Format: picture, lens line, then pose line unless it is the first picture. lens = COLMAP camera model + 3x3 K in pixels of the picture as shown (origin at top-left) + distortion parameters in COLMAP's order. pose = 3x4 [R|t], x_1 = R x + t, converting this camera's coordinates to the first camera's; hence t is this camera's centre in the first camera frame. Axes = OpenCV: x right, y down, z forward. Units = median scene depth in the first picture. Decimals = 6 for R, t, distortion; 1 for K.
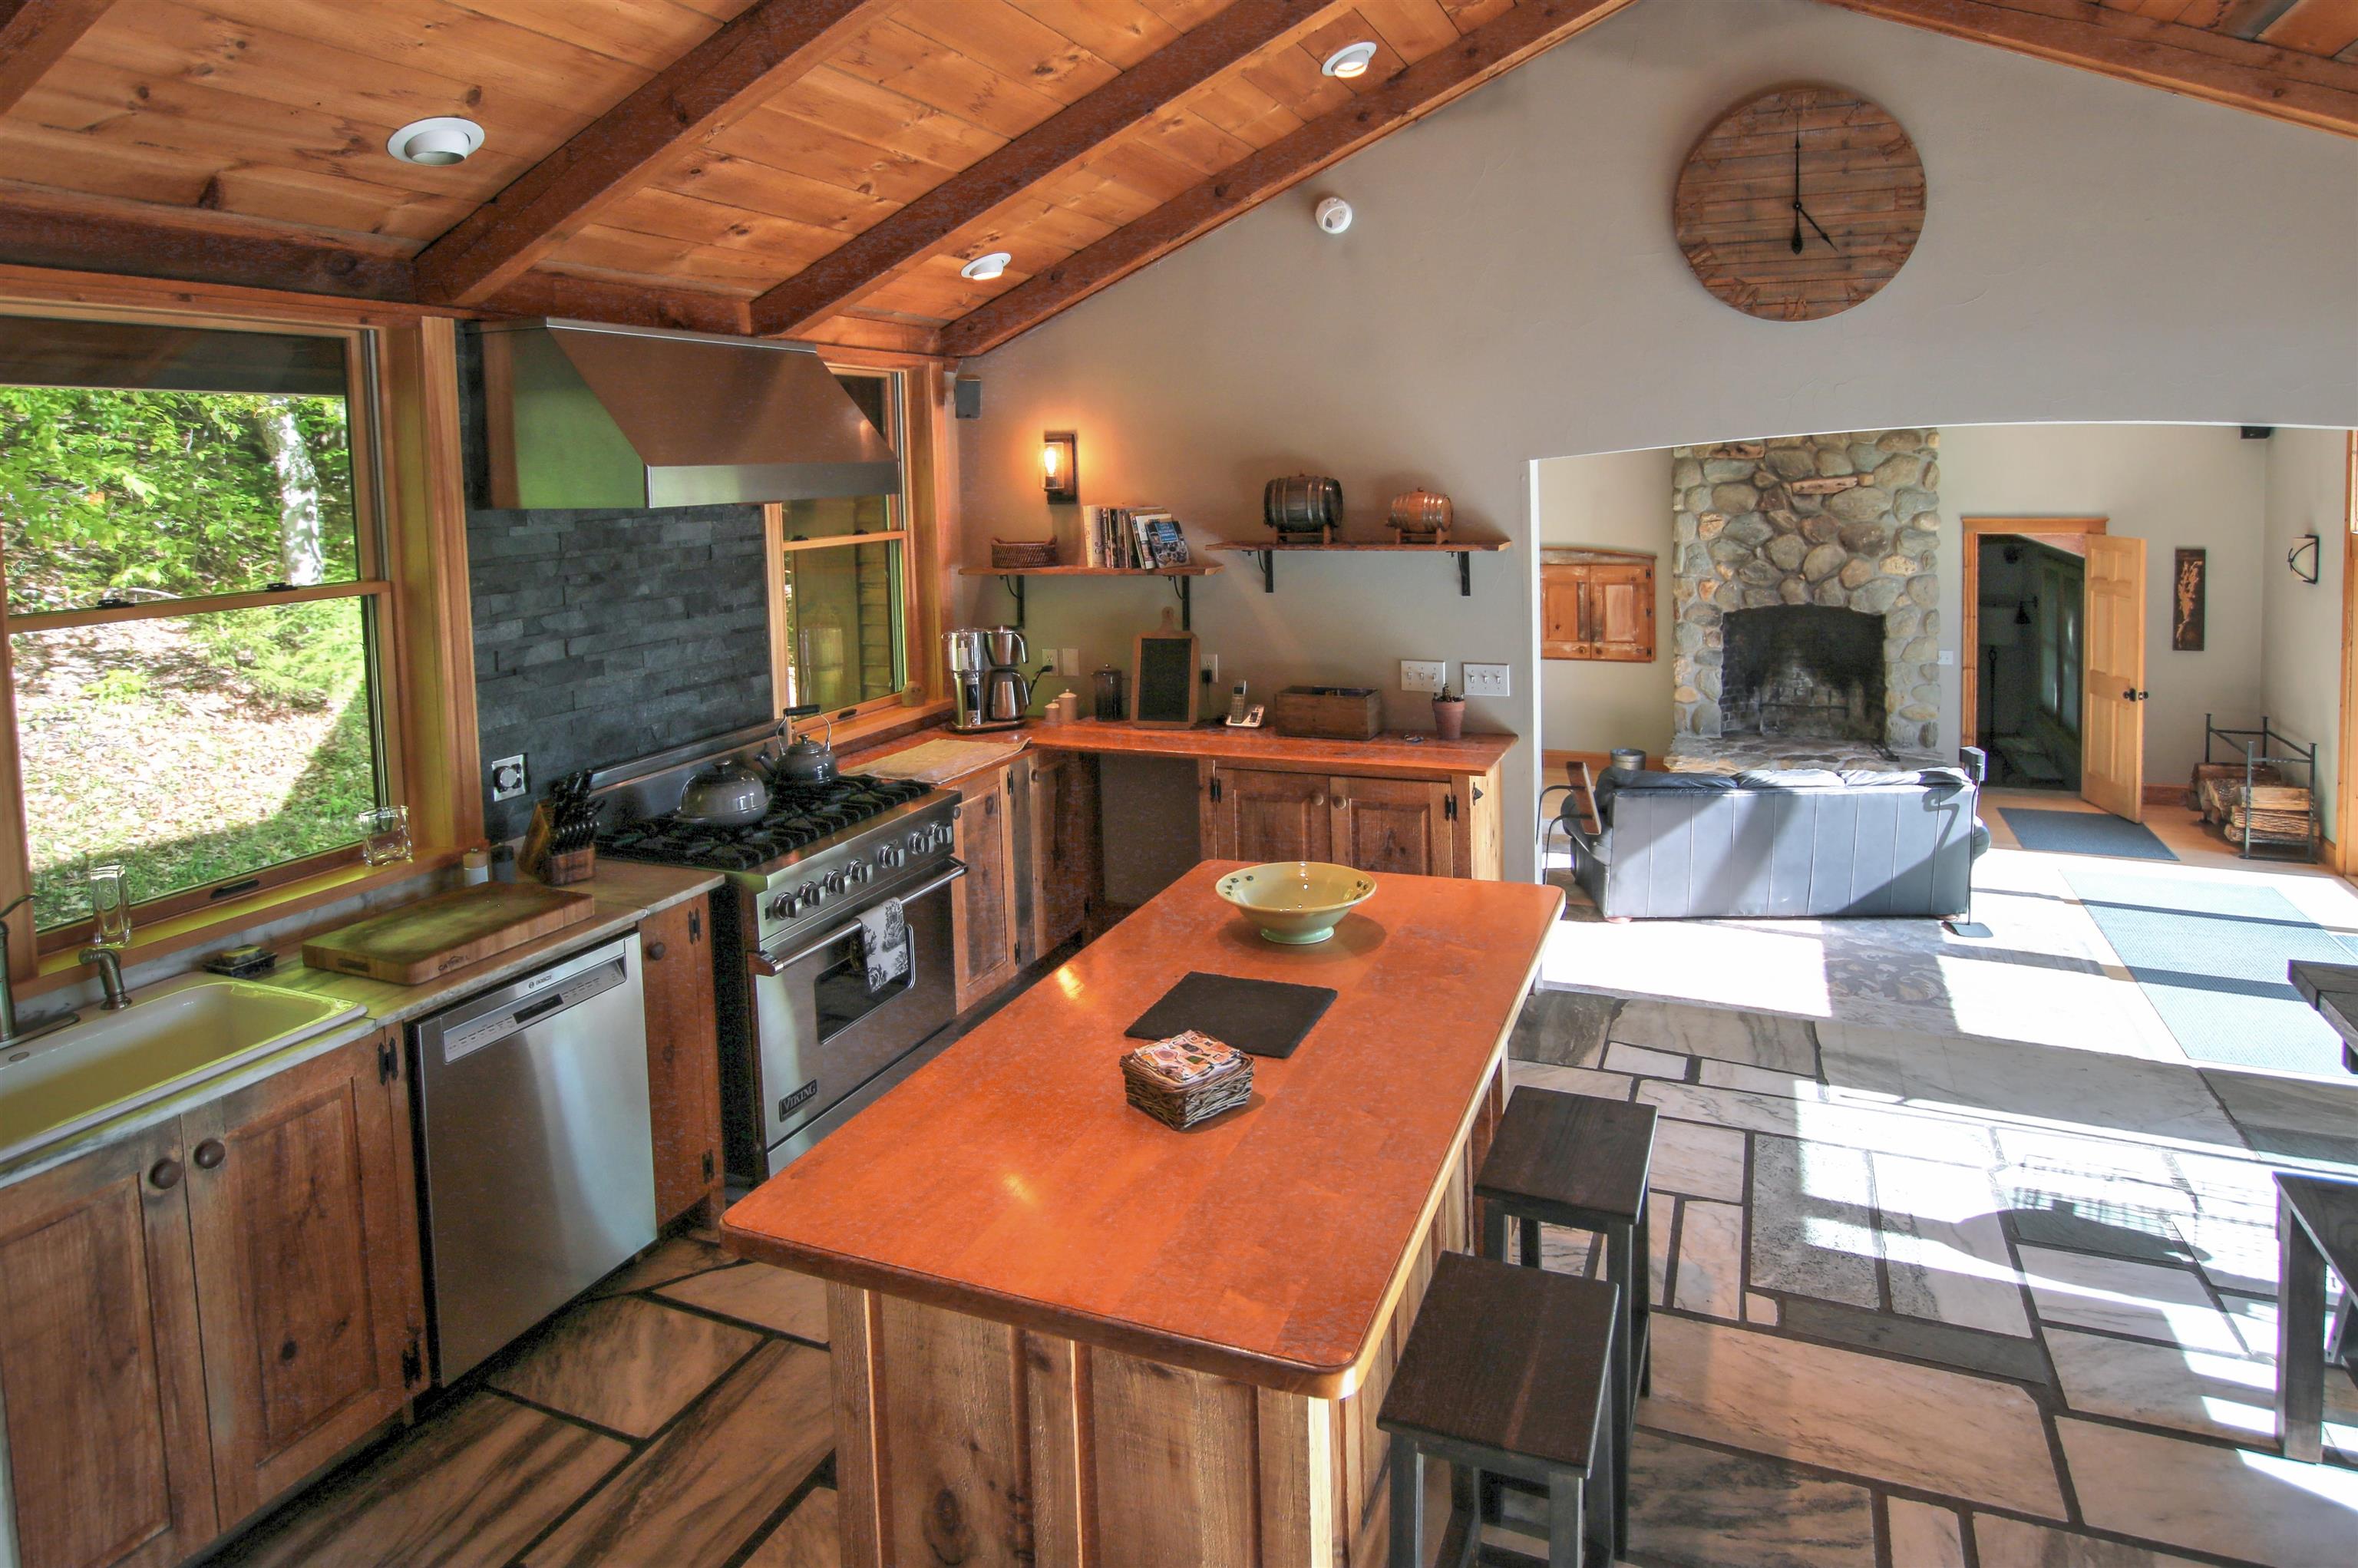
lens RADIAL K [[1344.6, 0, 1167.6], [0, 1344.6, 553.8], [0, 0, 1]] dist [-0.025087, 0.006610]
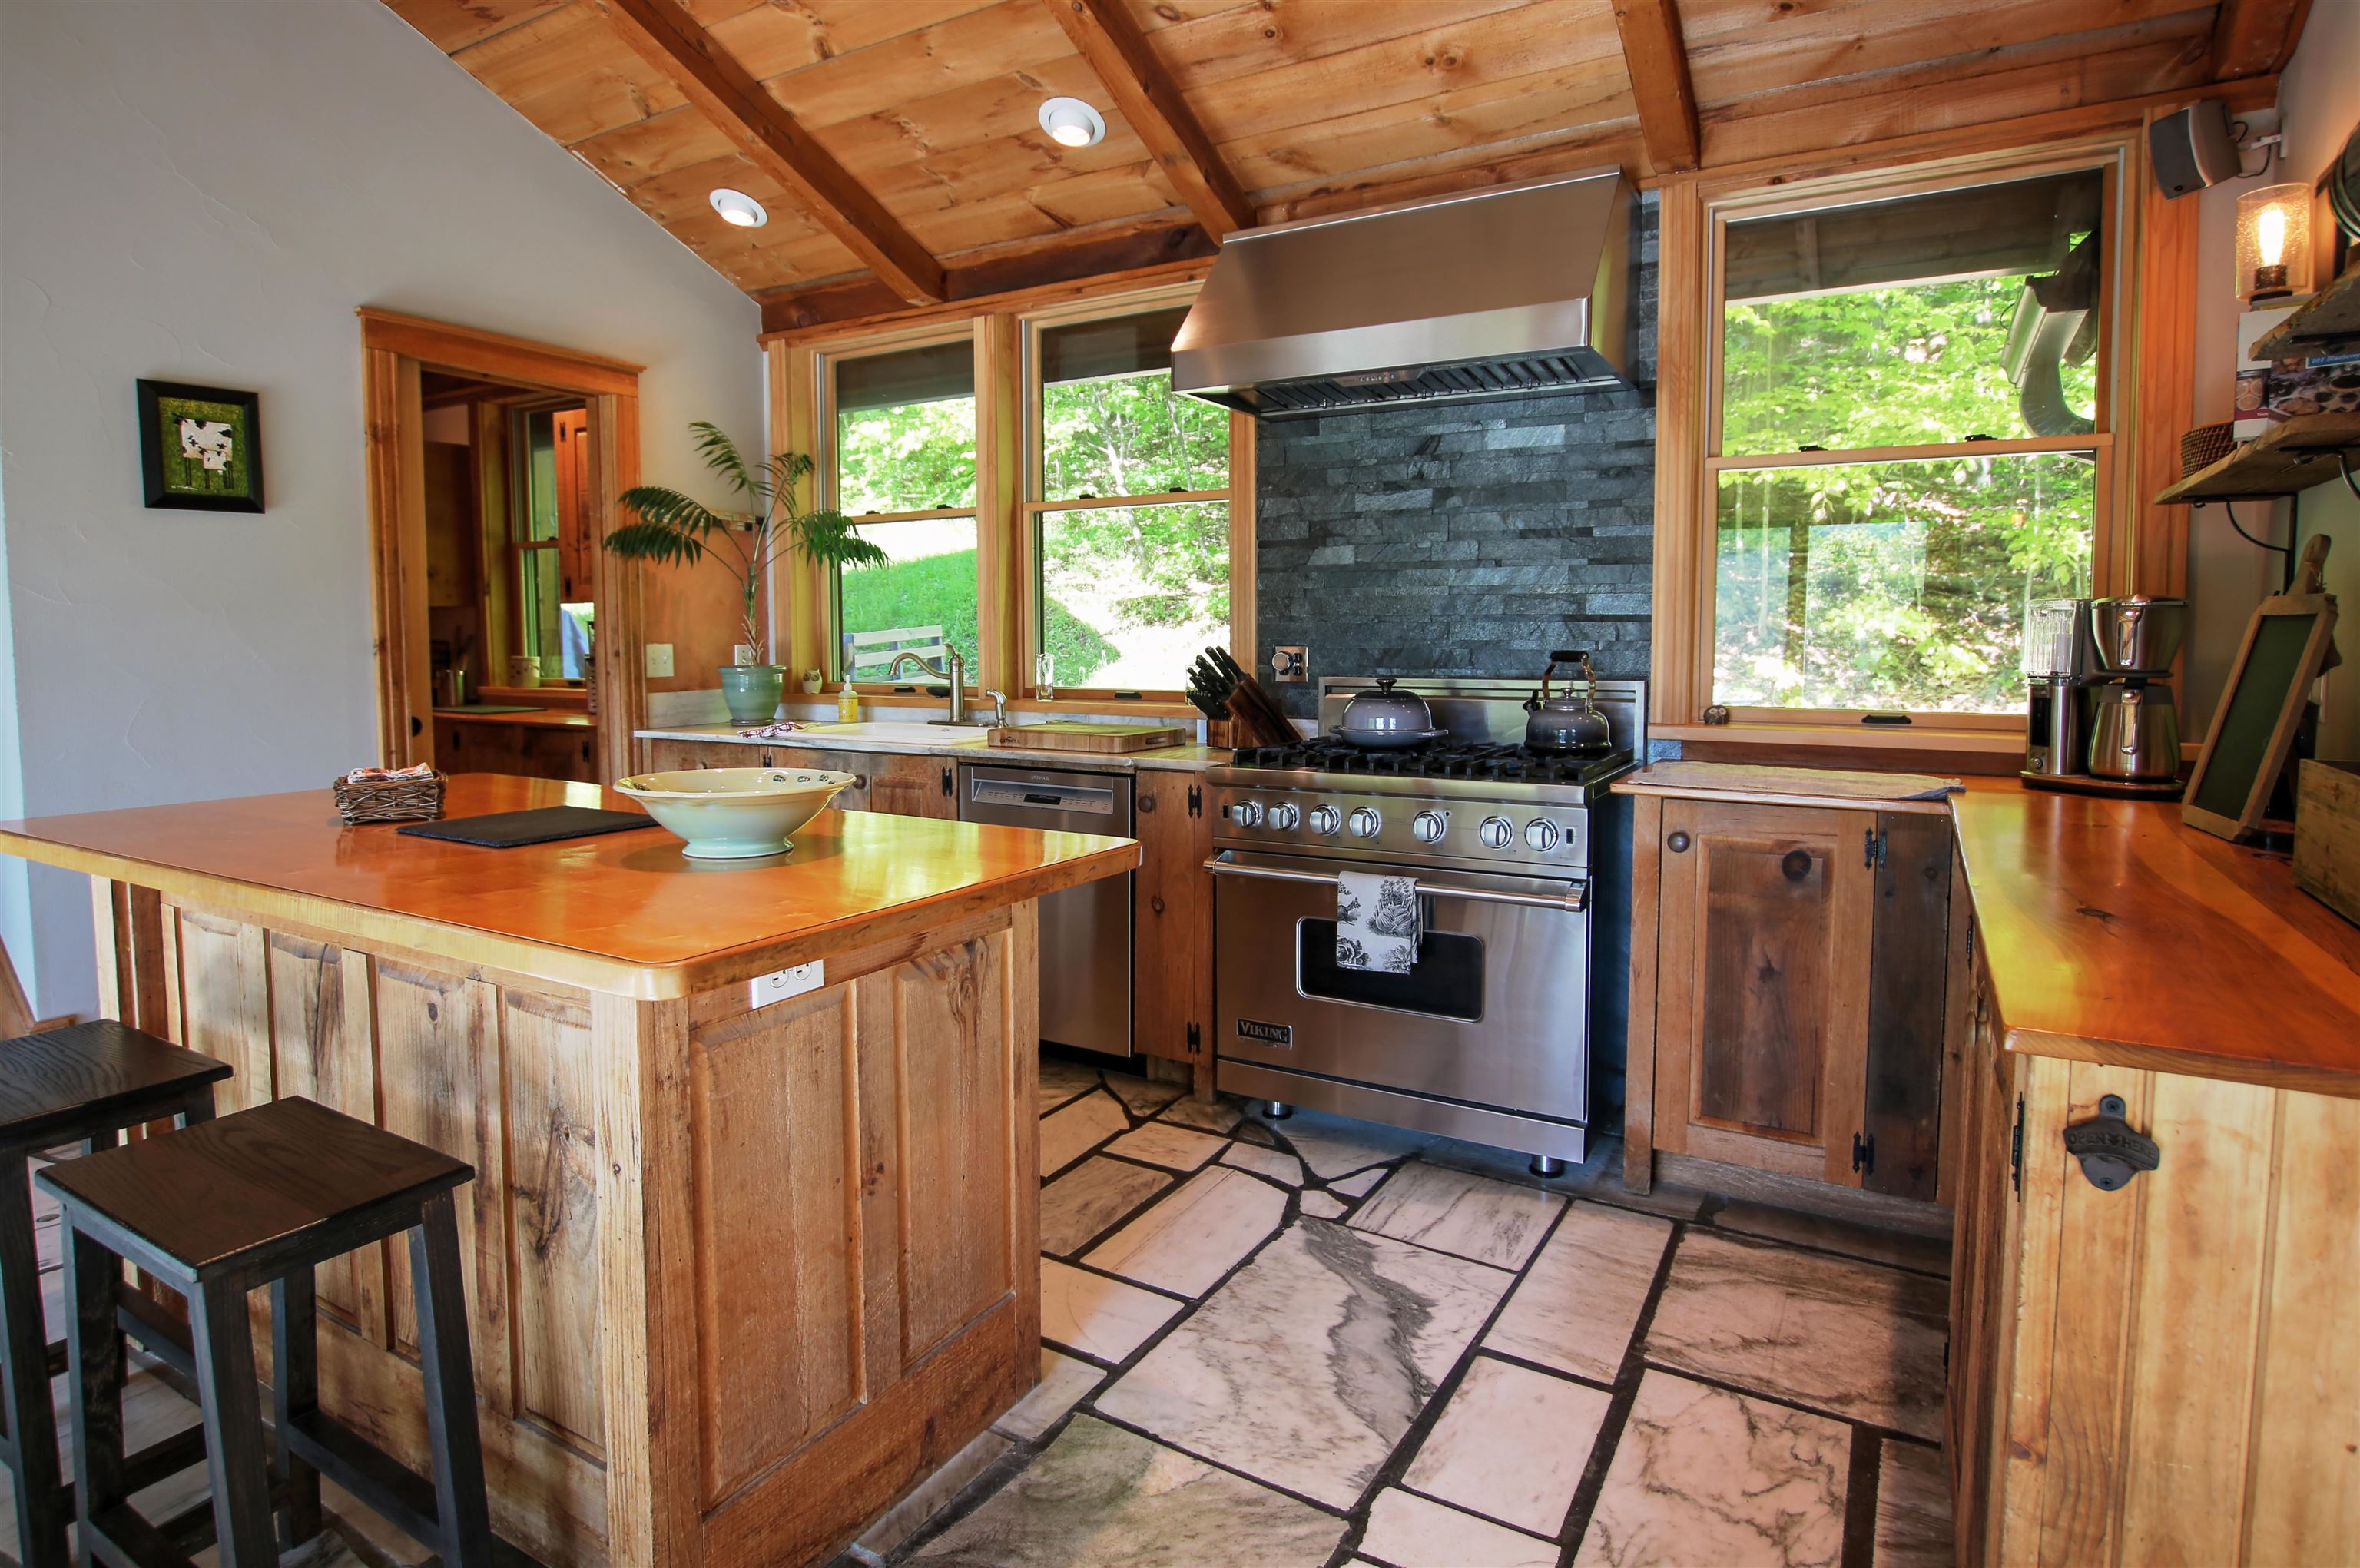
lens RADIAL K [[1234.8, 0, 1211.0], [0, 1234.8, 713.7], [0, 0, 1]] dist [-0.022033, 0.001083]
pose [[-0.094351, 0.101977, -0.990302, 0.469307], [-0.056140, 0.992612, 0.107564, 0.086650], [0.993955, 0.065745, -0.087929, 0.879702]]
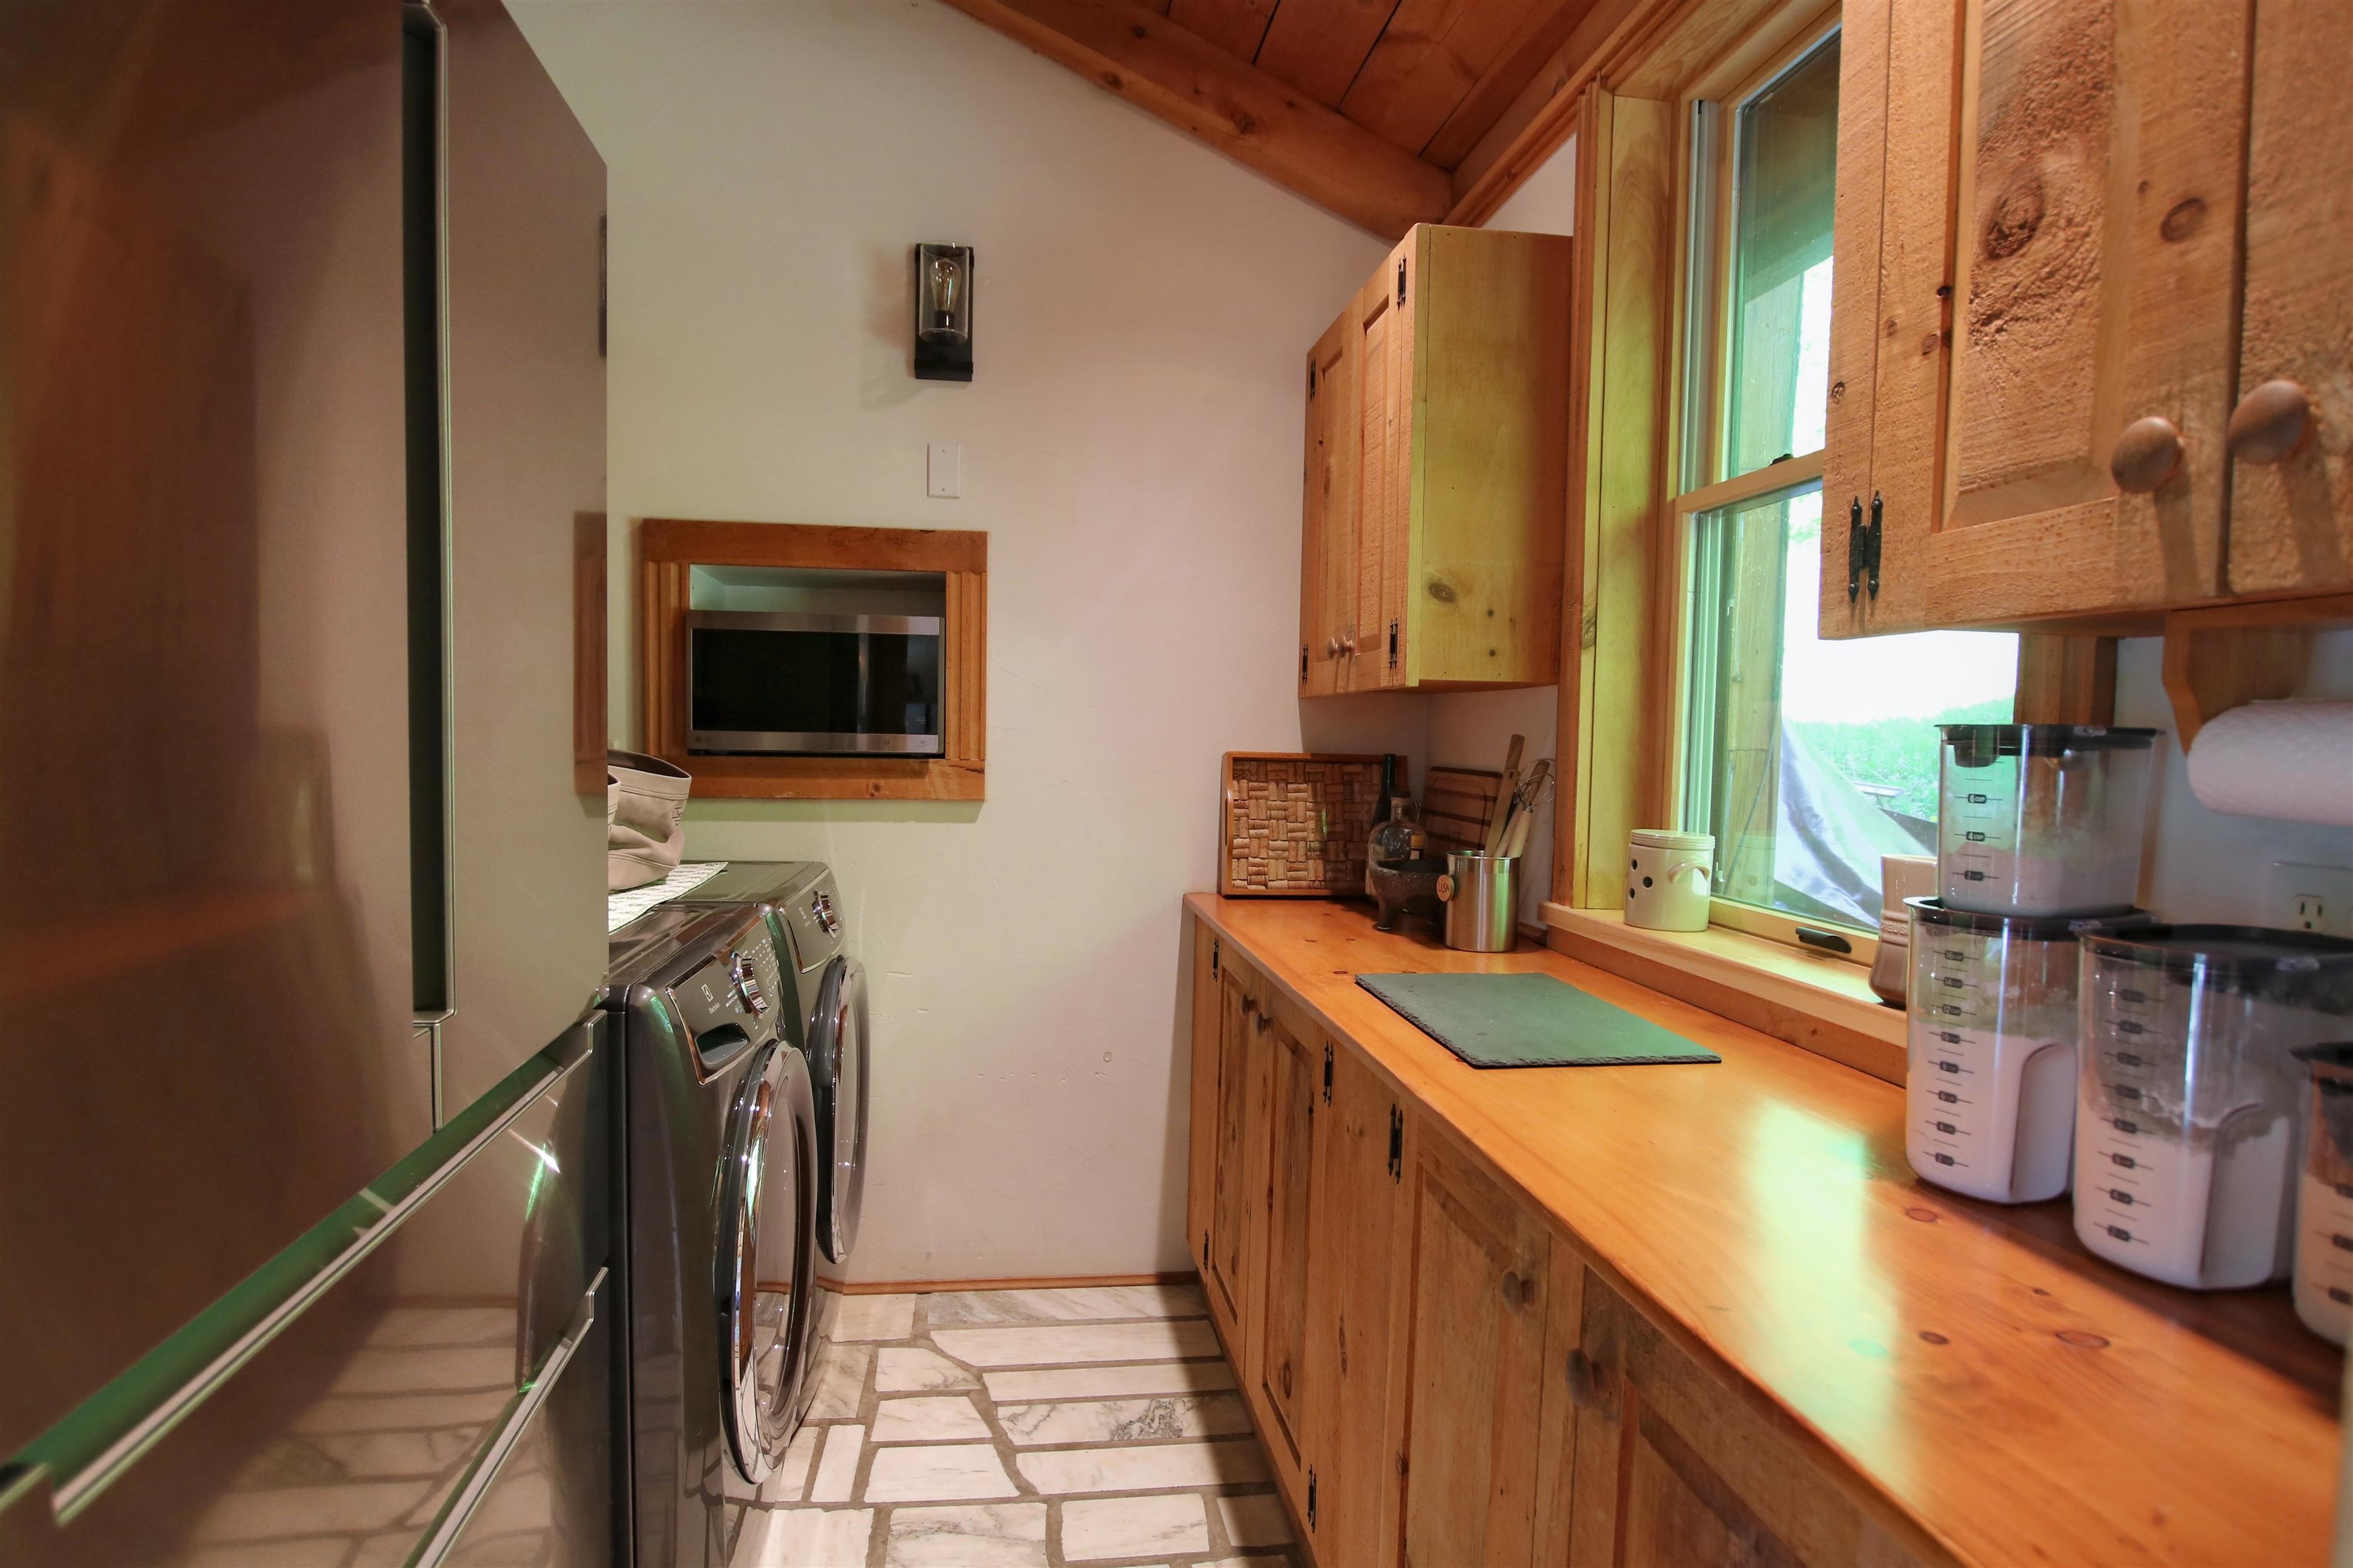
lens RADIAL K [[1341.9, 0, 1168.2], [0, 1341.9, 792.8], [0, 0, 1]] dist [-0.025087, 0.006610]
pose [[-0.841609, 0.039696, -0.538627, -0.414497], [-0.030044, 0.992310, 0.120077, 0.146580], [0.539251, 0.117240, -0.833944, 0.293091]]
